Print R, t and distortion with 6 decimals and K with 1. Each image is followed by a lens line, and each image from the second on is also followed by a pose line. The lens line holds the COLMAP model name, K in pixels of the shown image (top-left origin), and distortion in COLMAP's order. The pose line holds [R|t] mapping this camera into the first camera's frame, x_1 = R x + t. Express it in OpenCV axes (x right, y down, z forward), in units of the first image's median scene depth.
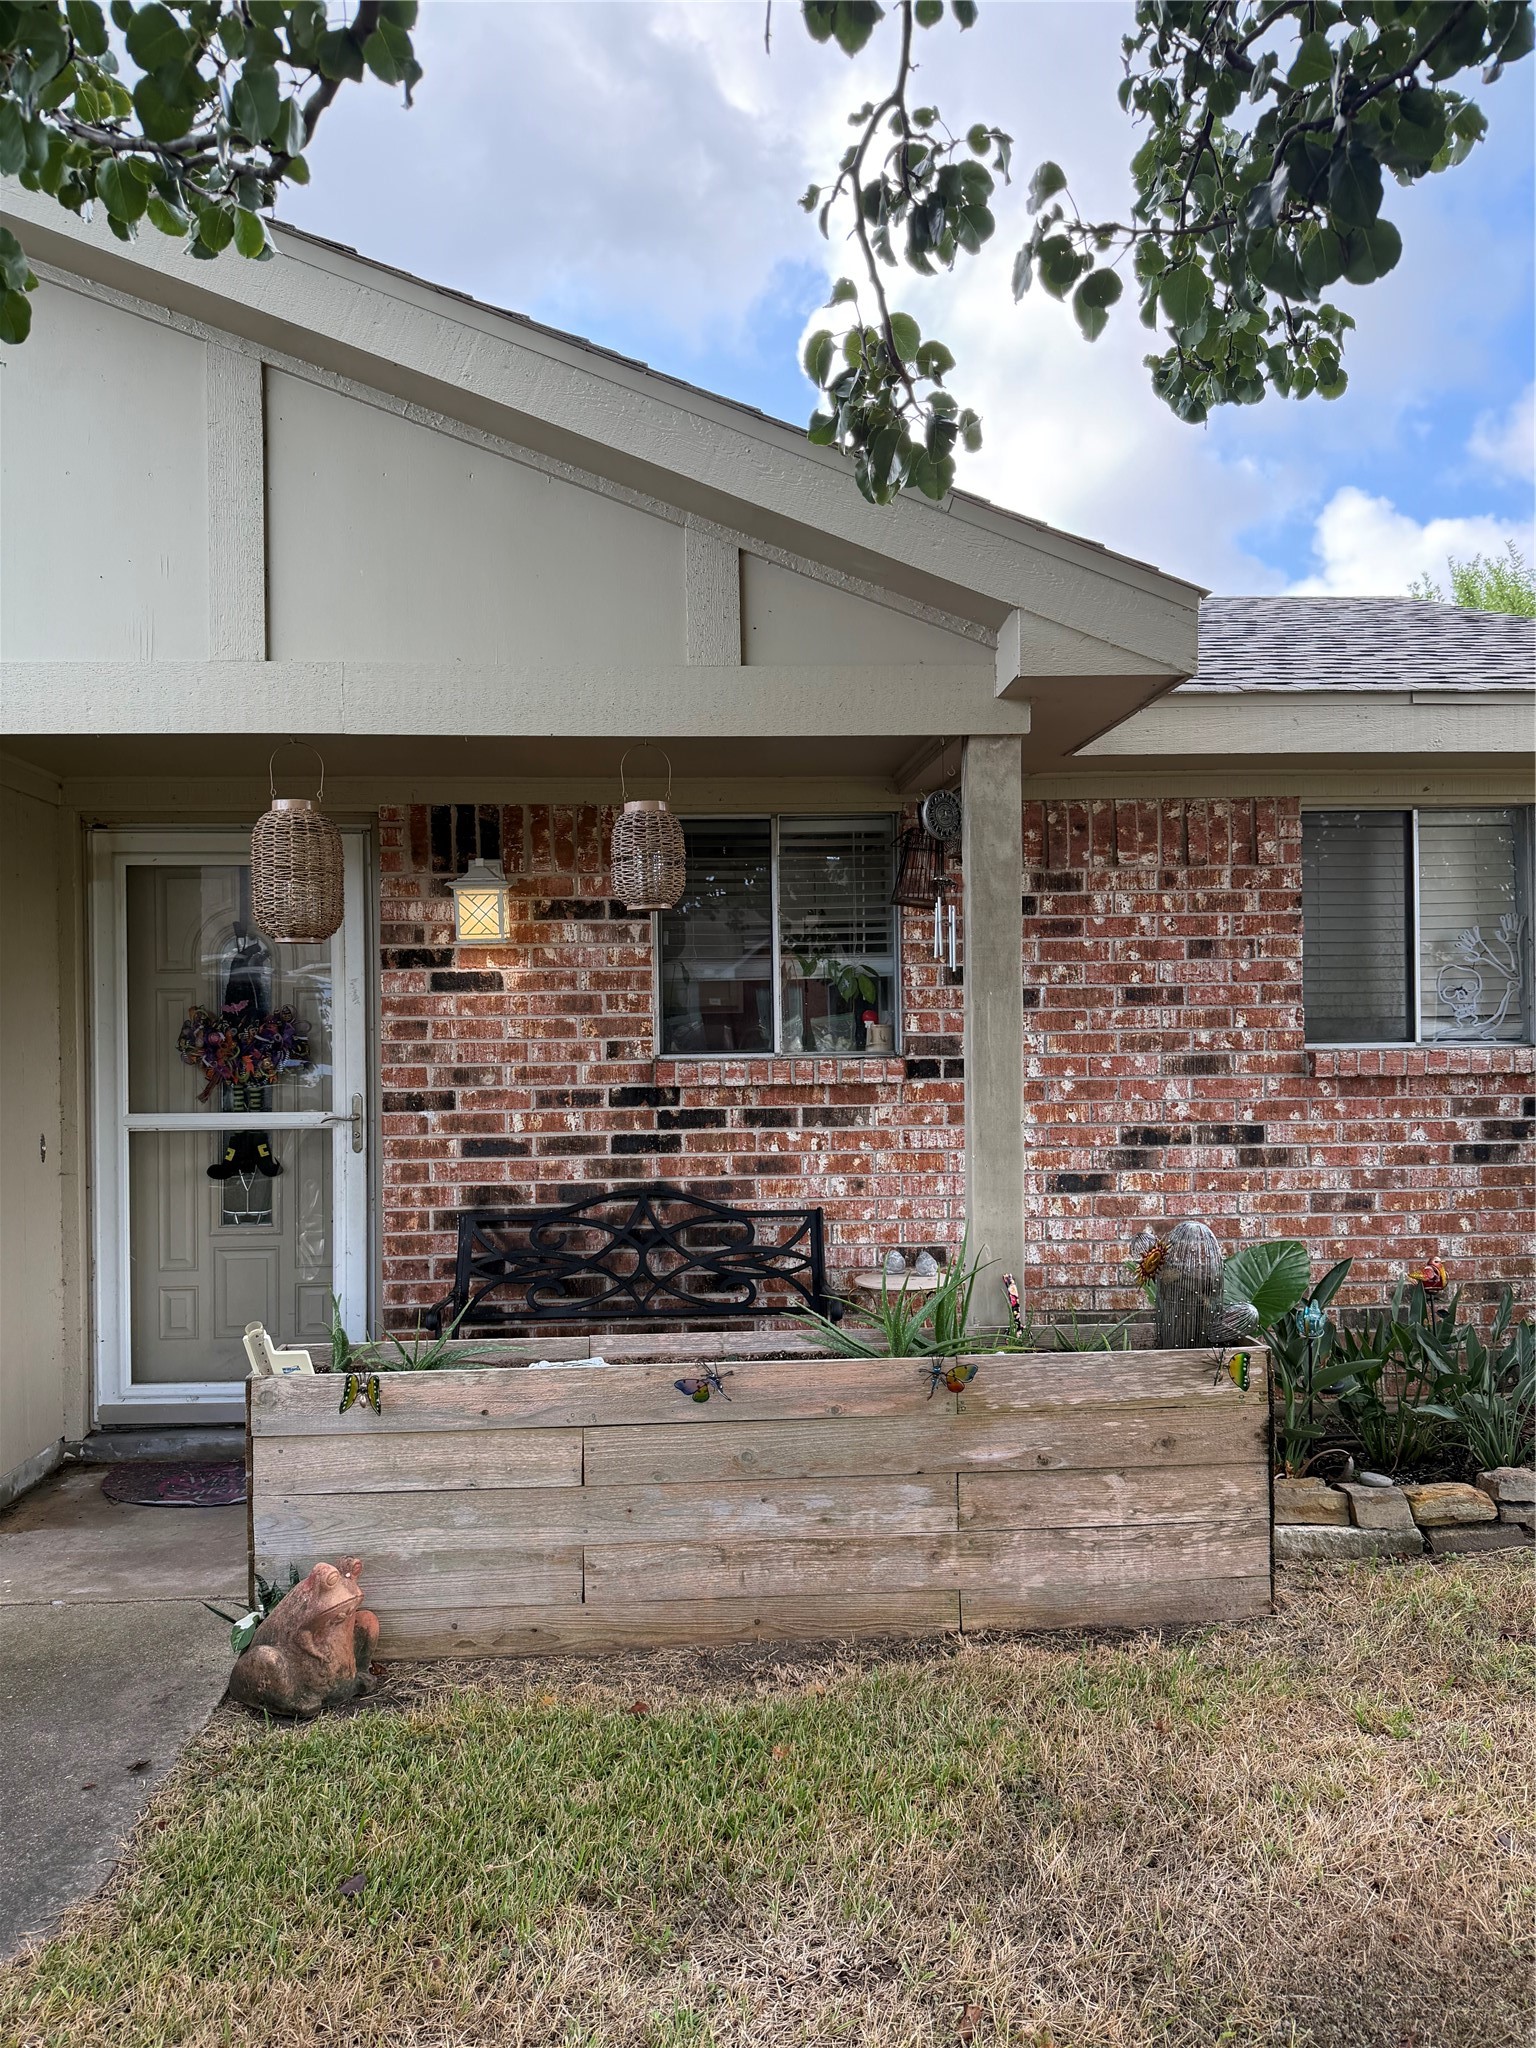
lens RADIAL K [[1417.4, 0, 755.3], [0, 1417.4, 1029.6], [0, 0, 1]] dist [0.190496, -0.414499]
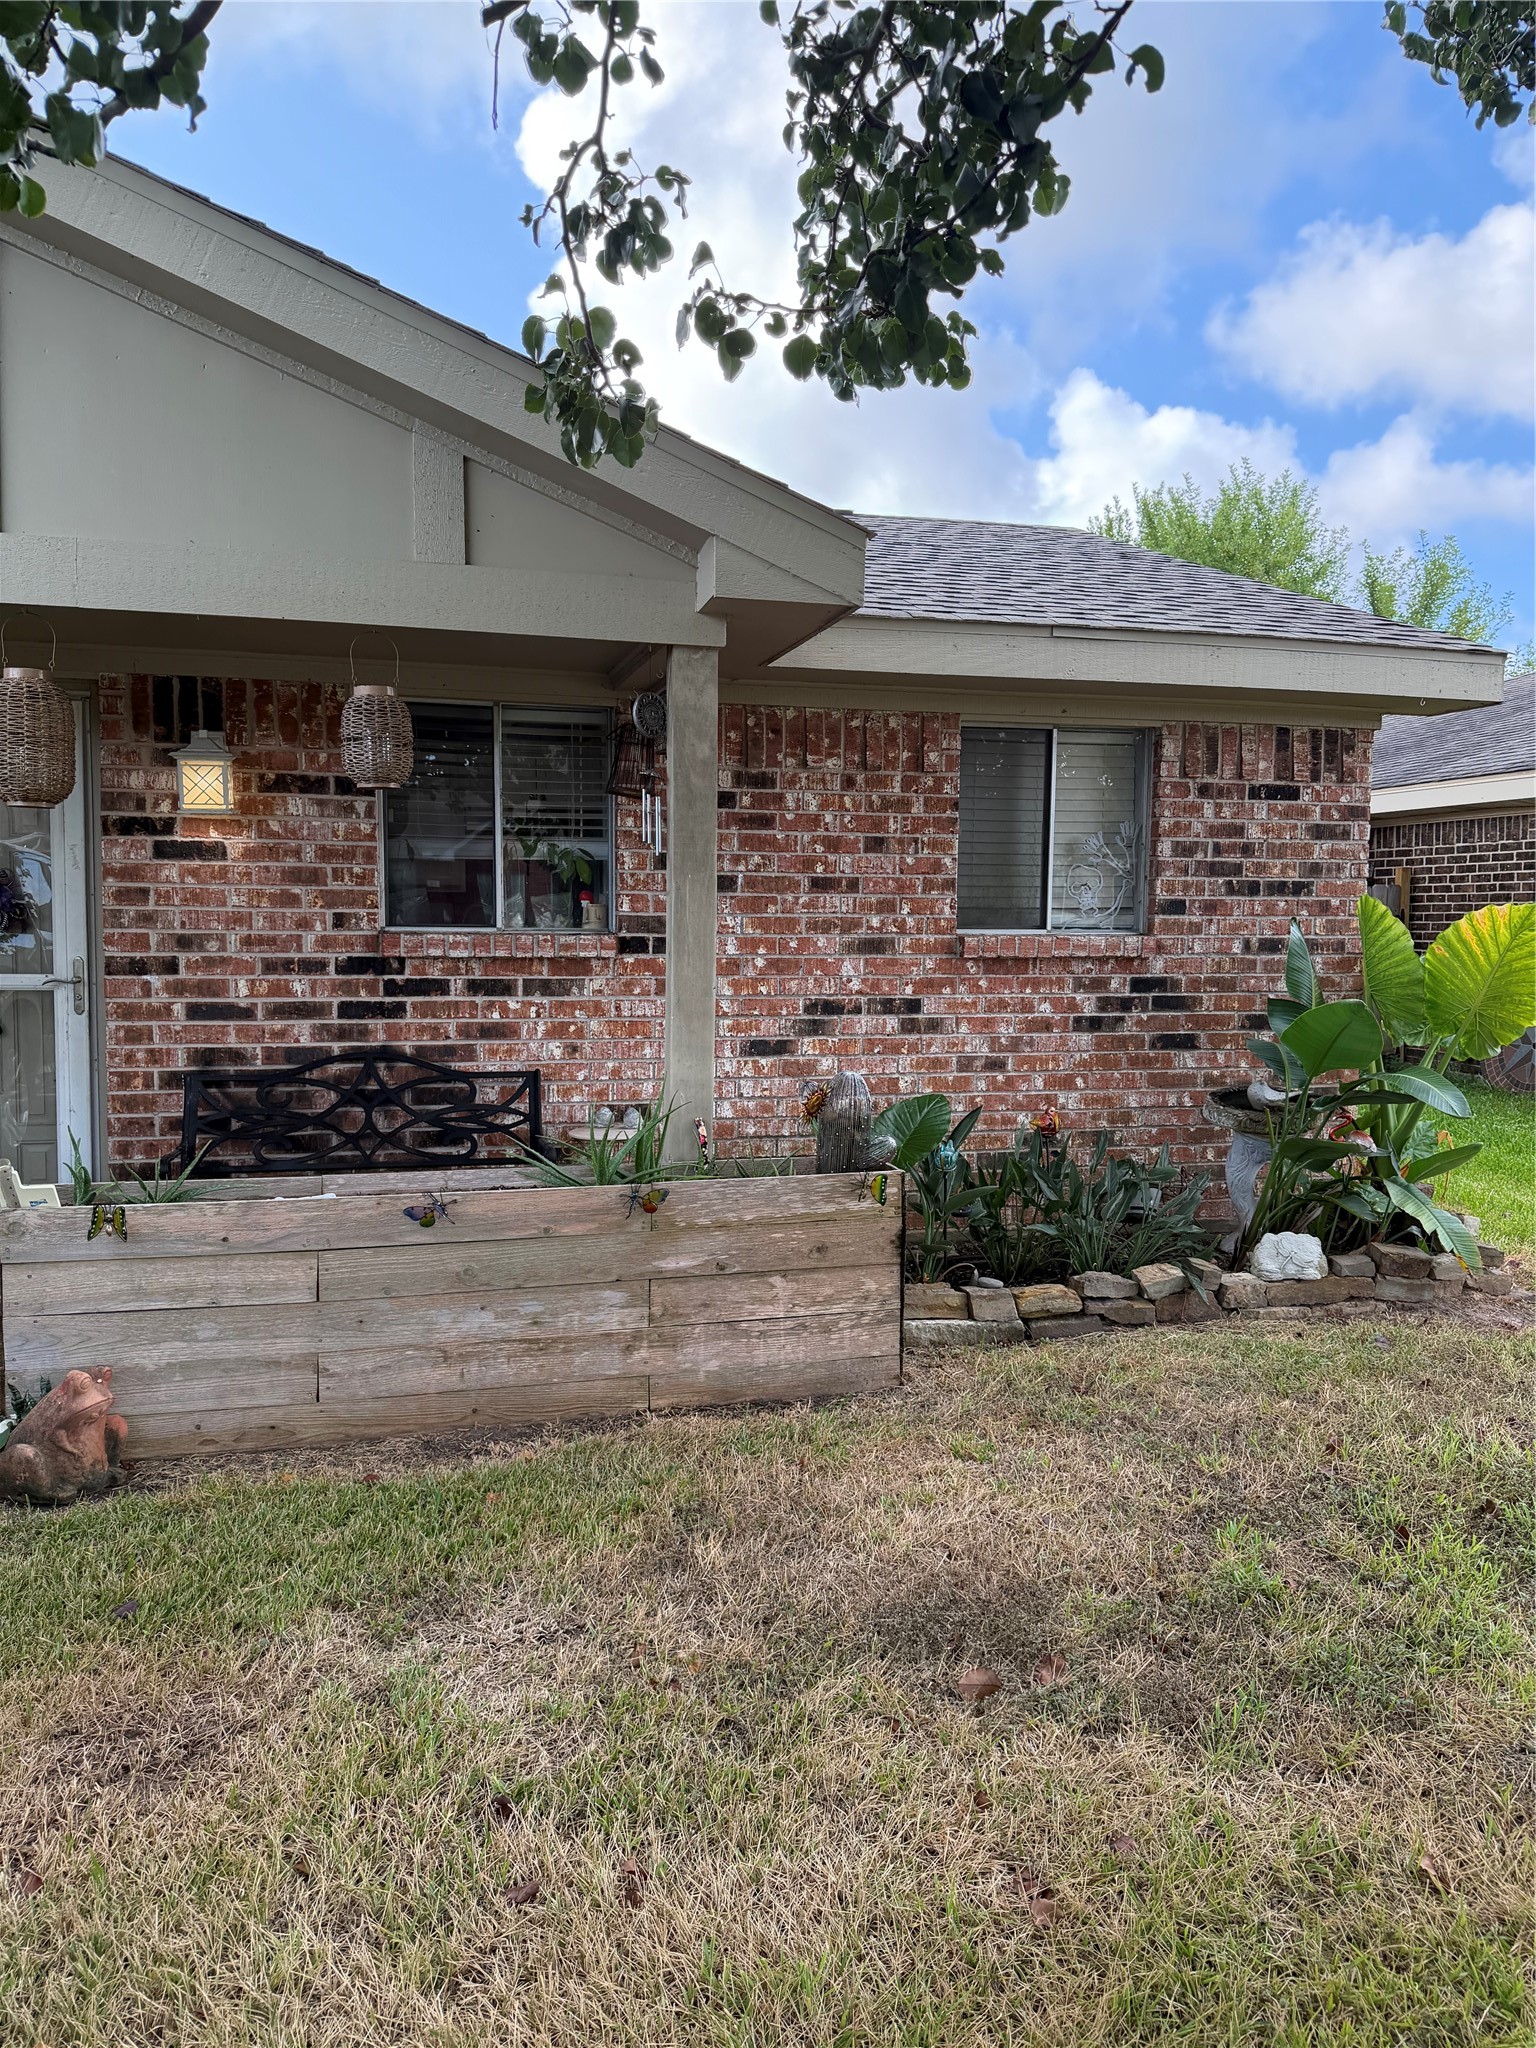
lens RADIAL K [[1417.4, 0, 755.3], [0, 1417.4, 1029.6], [0, 0, 1]] dist [0.190496, -0.414499]
pose [[0.981314, 0.006921, 0.192291, -0.001405], [-0.021712, 0.996953, 0.074921, 0.008324], [-0.191187, -0.077696, 0.978474, -0.107717]]
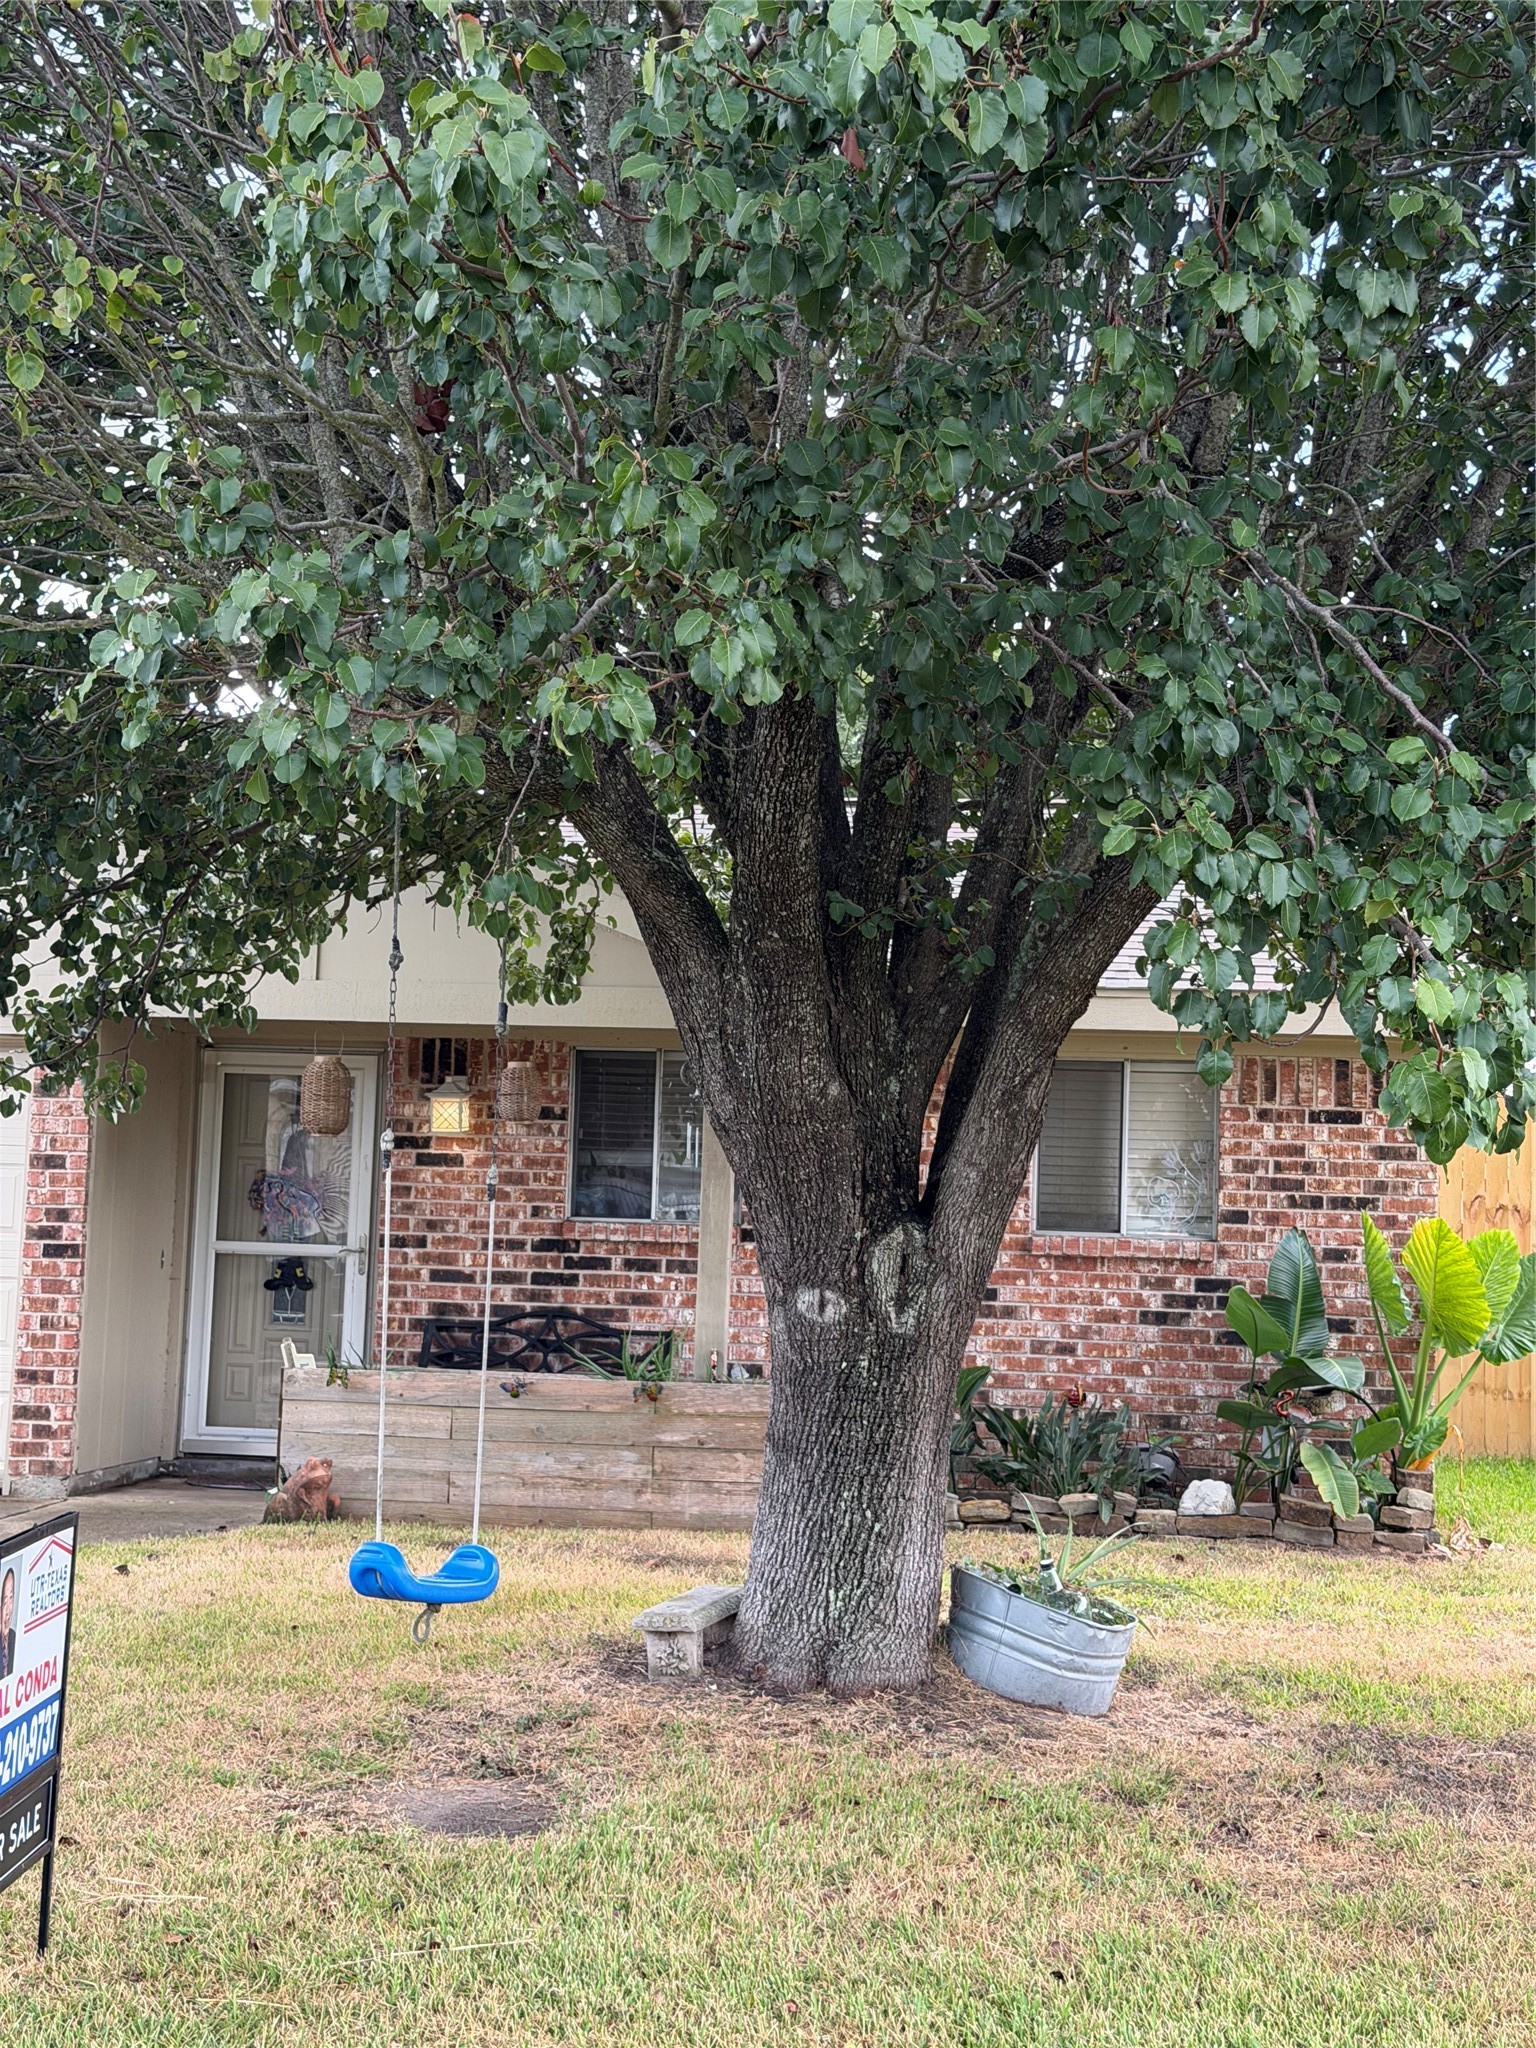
lens RADIAL K [[2805.3, 0, 754.5], [0, 2805.3, 1052.9], [0, 0, 1]] dist [0.132106, -0.029651]
pose [[0.981863, 0.033666, -0.186579, 0.633578], [-0.046126, 0.996957, -0.062849, 0.022521], [0.183896, 0.070315, 0.980428, -1.723928]]
